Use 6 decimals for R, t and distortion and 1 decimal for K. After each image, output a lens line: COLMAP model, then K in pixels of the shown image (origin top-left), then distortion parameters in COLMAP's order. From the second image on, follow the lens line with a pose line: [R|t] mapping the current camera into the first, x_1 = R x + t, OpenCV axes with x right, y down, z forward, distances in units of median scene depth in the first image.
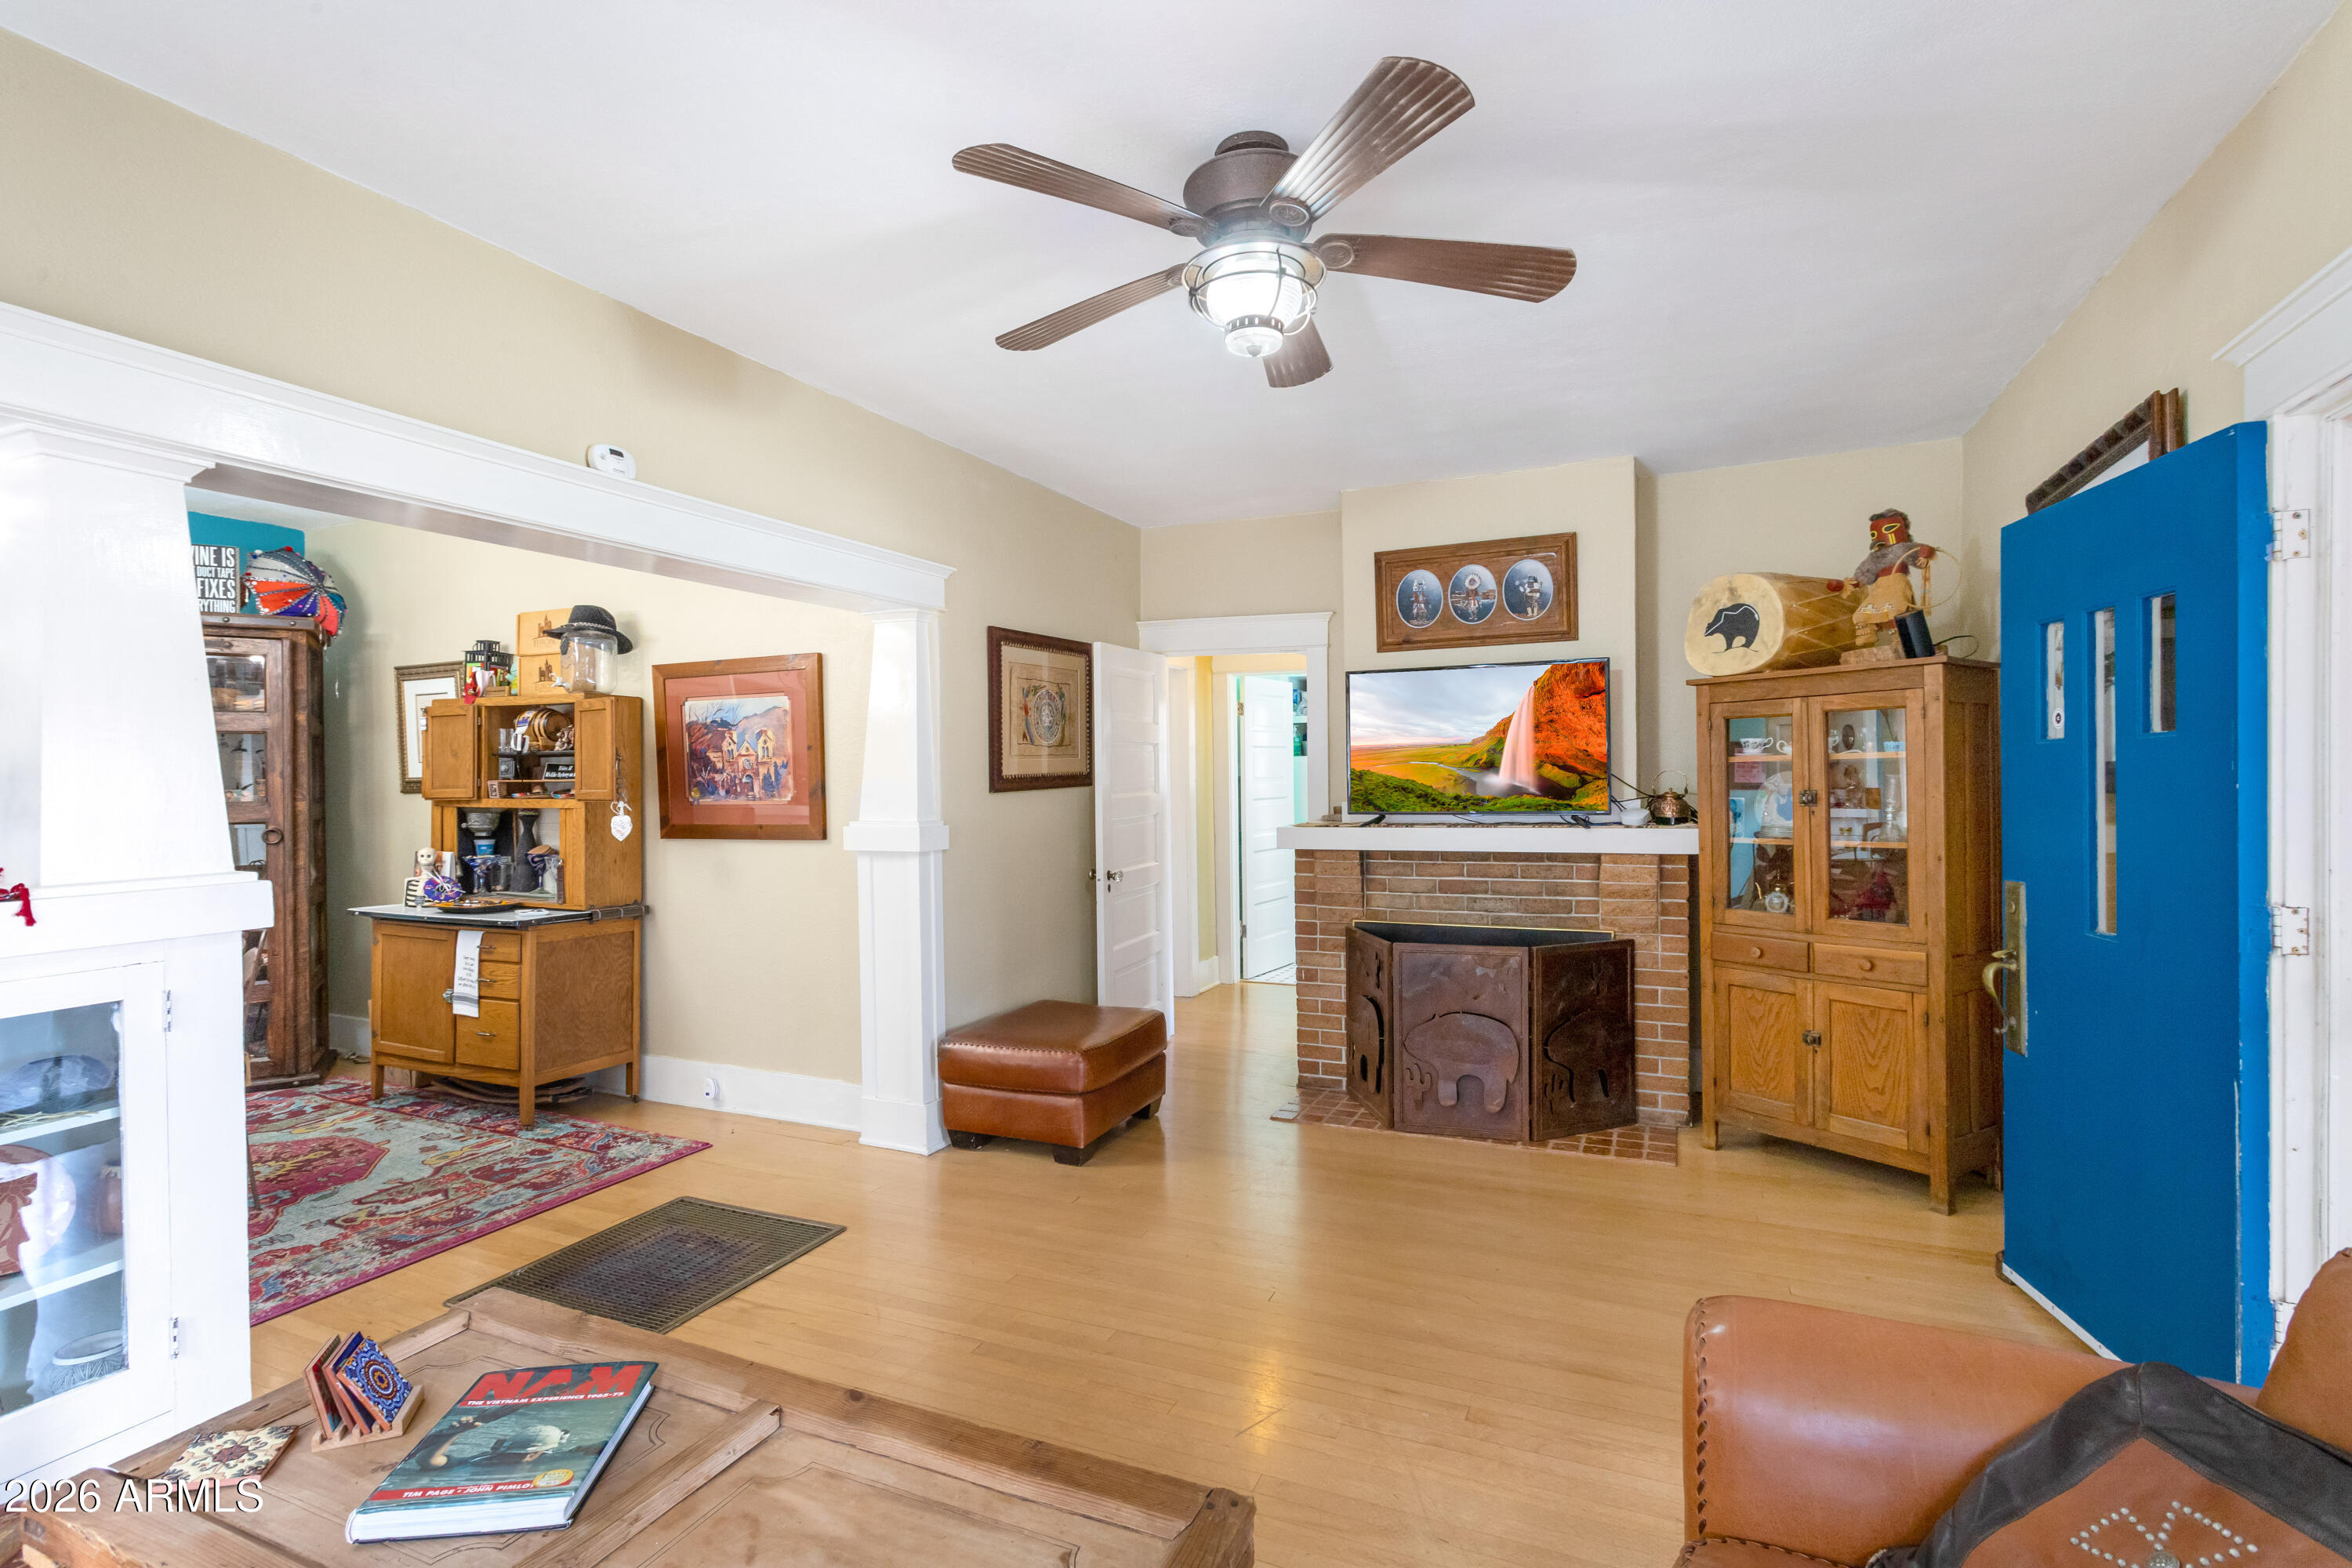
lens RADIAL K [[1124.2, 0, 1176.1], [0, 1124.2, 796.3], [0, 0, 1]] dist [0.001664, 0.000450]
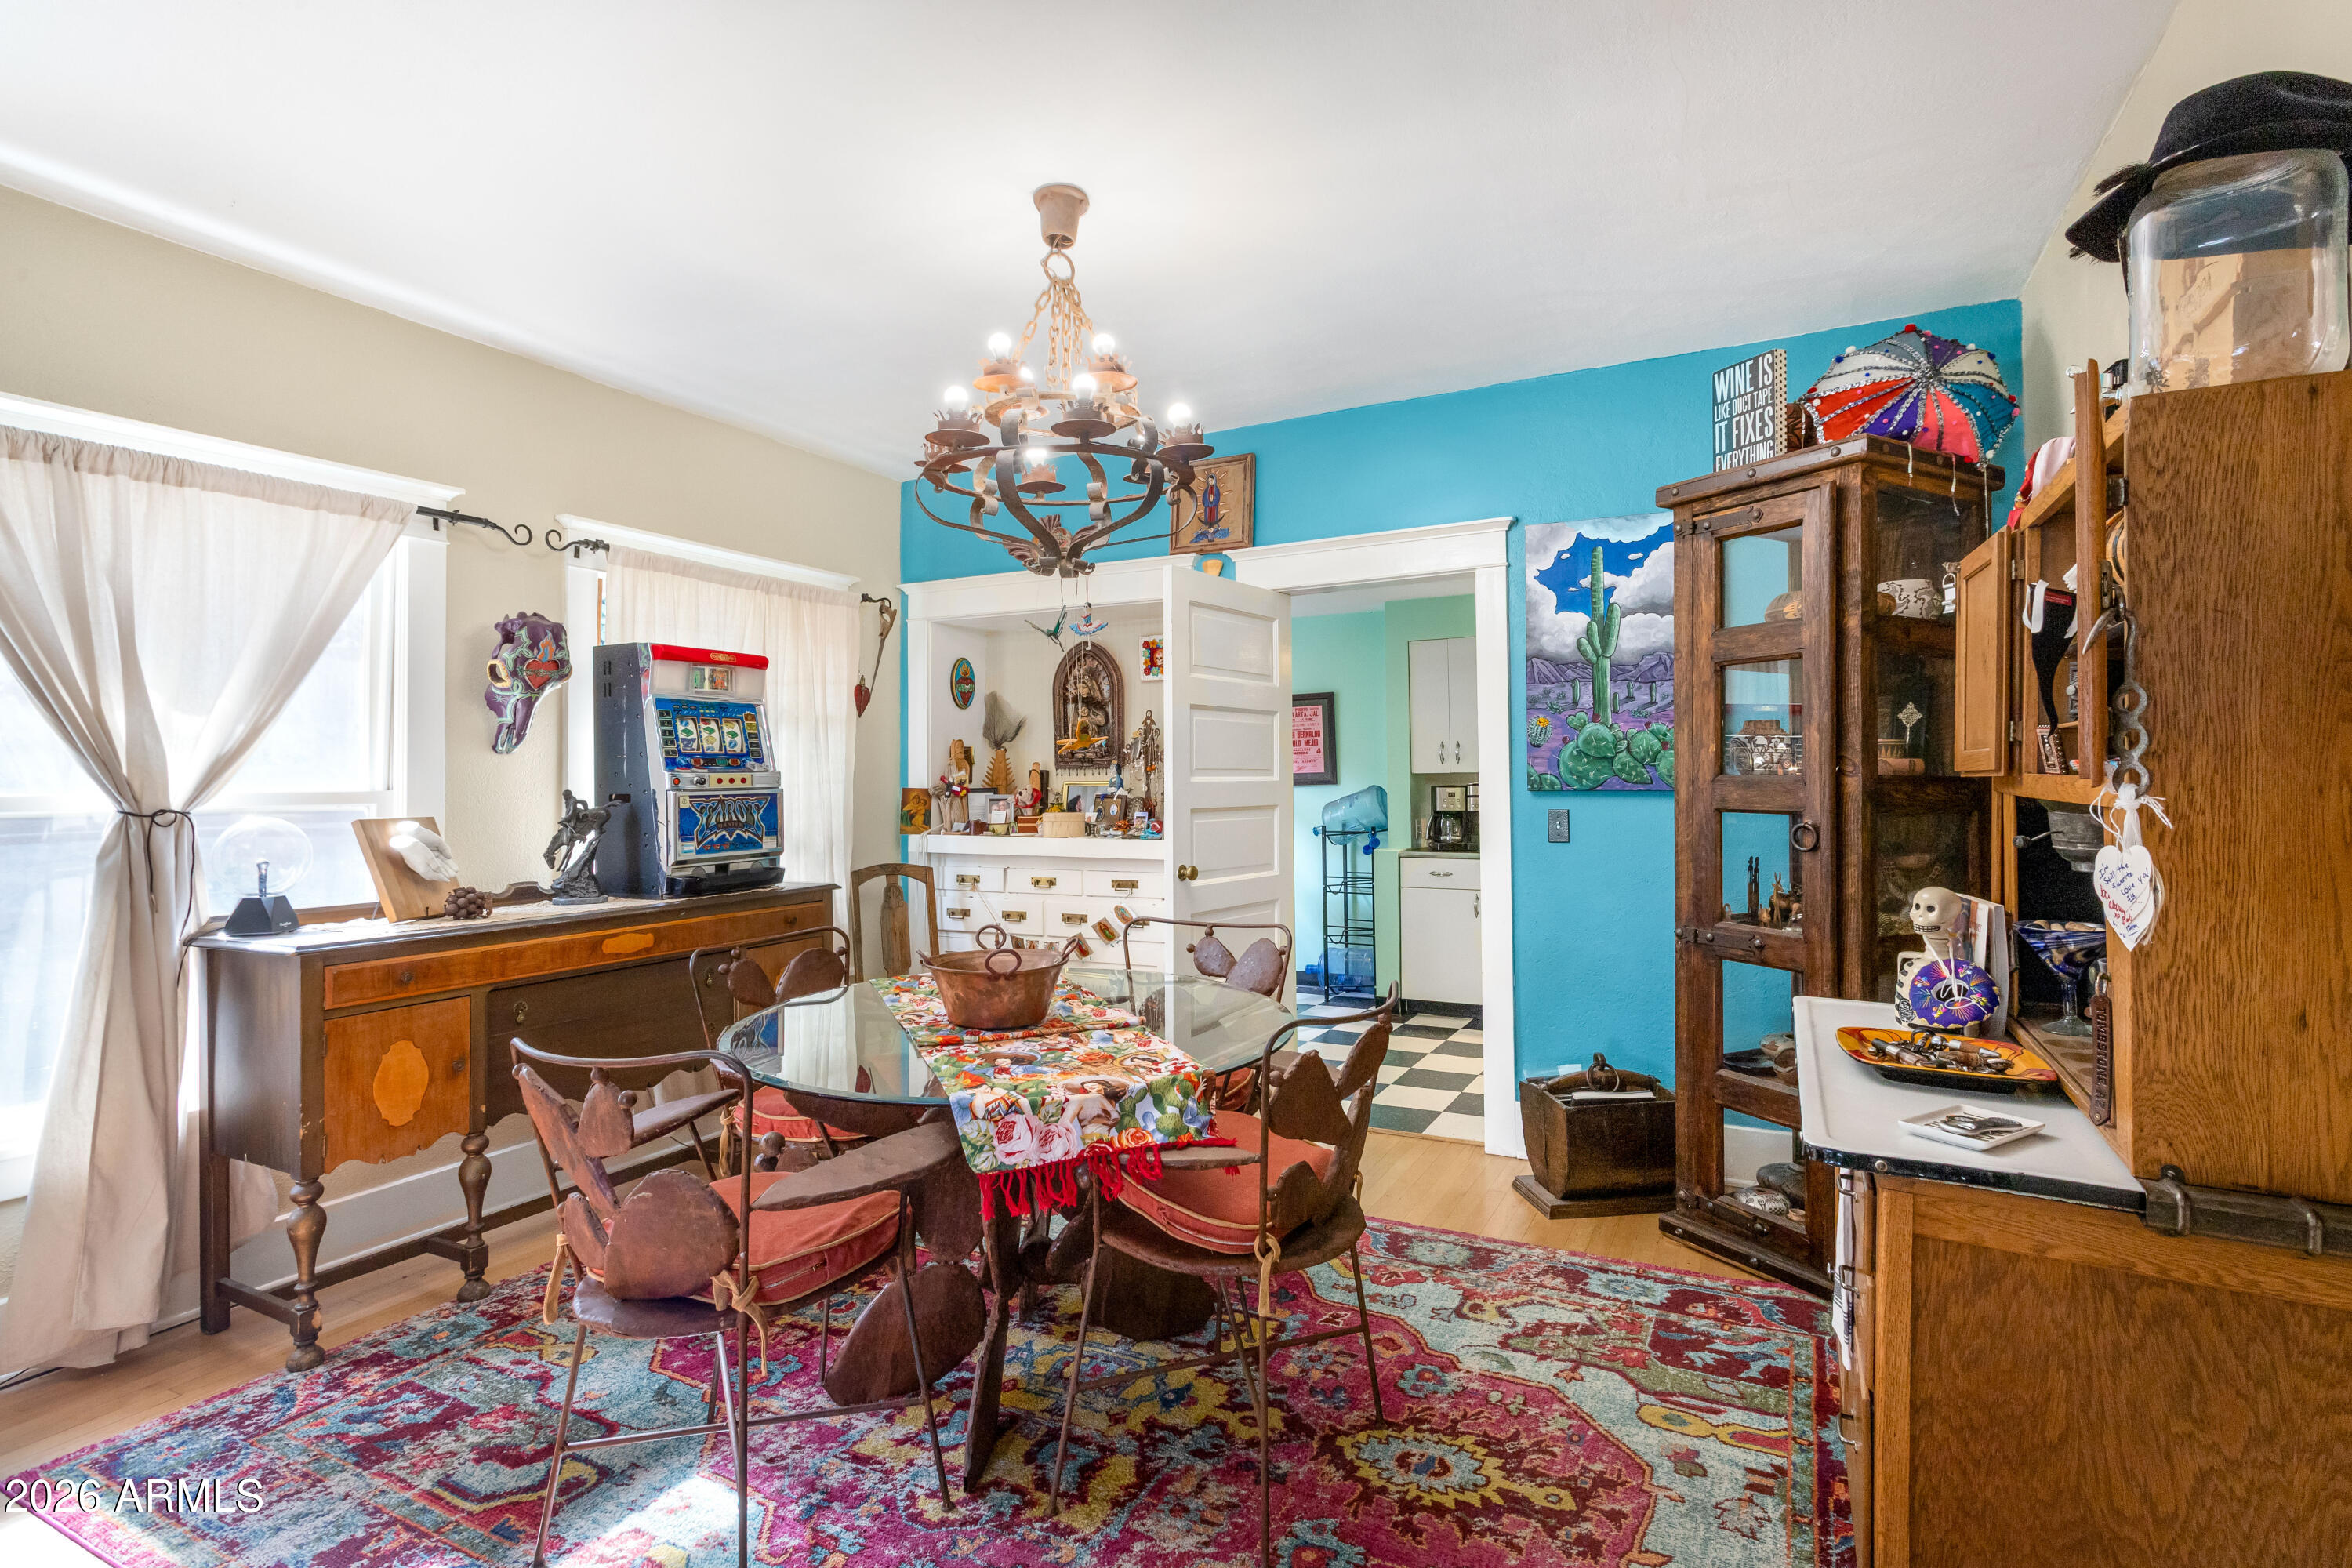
lens RADIAL K [[1159.2, 0, 1181.9], [0, 1159.2, 765.9], [0, 0, 1]] dist [0.002378, 0.000882]
pose [[-0.045948, 0.001088, -0.998943, -0.237832], [-0.013455, 0.999908, 0.001708, 0.001343], [0.998853, 0.013519, -0.045929, 0.812066]]
